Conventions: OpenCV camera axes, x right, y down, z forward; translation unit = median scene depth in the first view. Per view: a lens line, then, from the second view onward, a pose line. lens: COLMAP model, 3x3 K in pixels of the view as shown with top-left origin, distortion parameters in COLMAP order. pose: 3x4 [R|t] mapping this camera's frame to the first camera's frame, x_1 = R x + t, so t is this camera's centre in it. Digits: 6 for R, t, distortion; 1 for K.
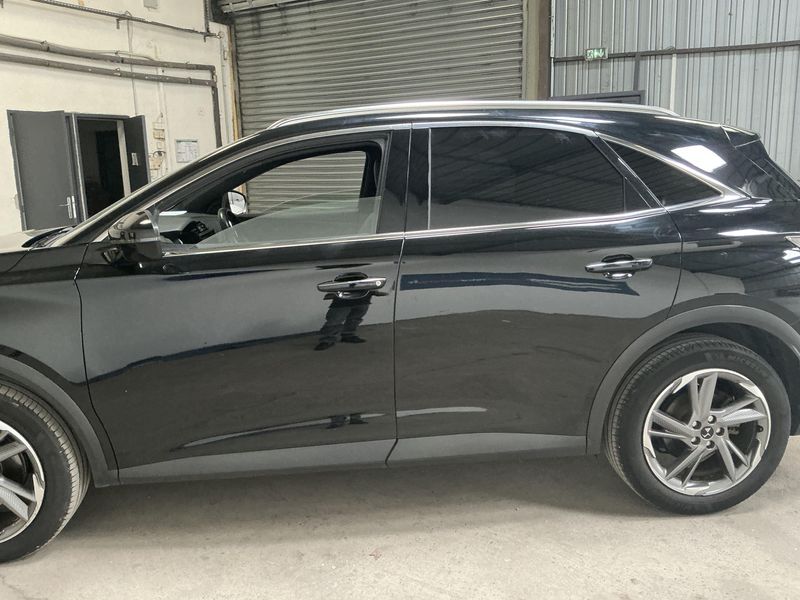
lens RADIAL K [[657.2, 0, 400.0], [0, 657.2, 300.0], [0, 0, 1]] dist [0.086497, -0.183726]
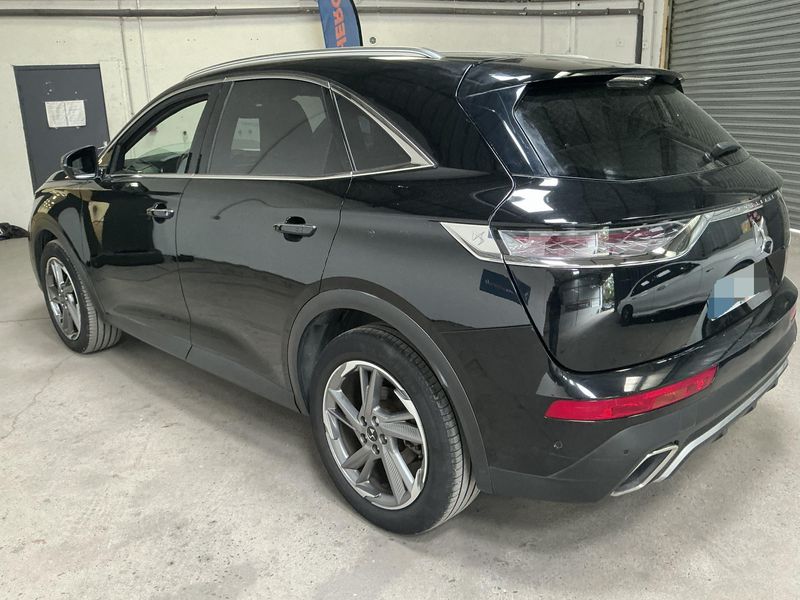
lens RADIAL K [[657.2, 0, 400.0], [0, 657.2, 300.0], [0, 0, 1]] dist [0.086497, -0.183726]
pose [[0.656571, 0.215734, -0.722754, 1.064160], [-0.142191, 0.976445, 0.162287, -0.117044], [0.740740, -0.003784, 0.671781, 0.441046]]
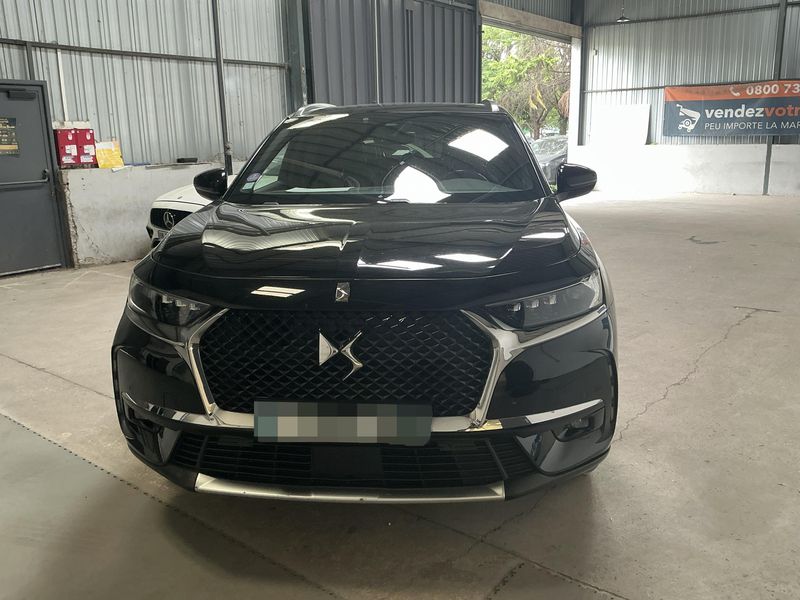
lens RADIAL K [[657.2, 0, 400.0], [0, 657.2, 300.0], [0, 0, 1]] dist [0.086497, -0.183726]
pose [[0.182381, -0.209566, 0.960635, -1.674842], [0.211298, 0.962548, 0.169868, -0.149632], [-0.960255, 0.172000, 0.219832, 0.929356]]
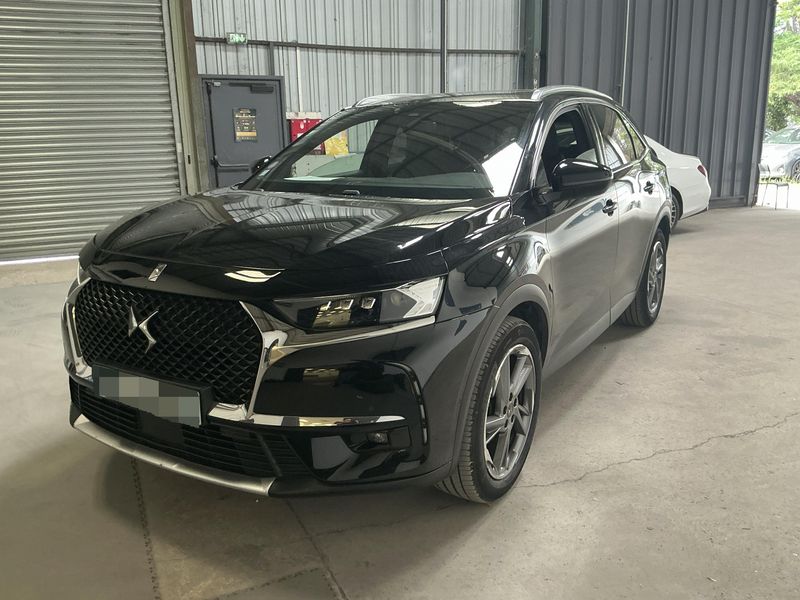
lens RADIAL K [[657.2, 0, 400.0], [0, 657.2, 300.0], [0, 0, 1]] dist [0.086497, -0.183726]
pose [[0.603437, -0.180480, 0.776718, -1.422665], [0.160936, 0.981570, 0.103049, -0.046670], [-0.781002, 0.062818, 0.621362, 0.404999]]
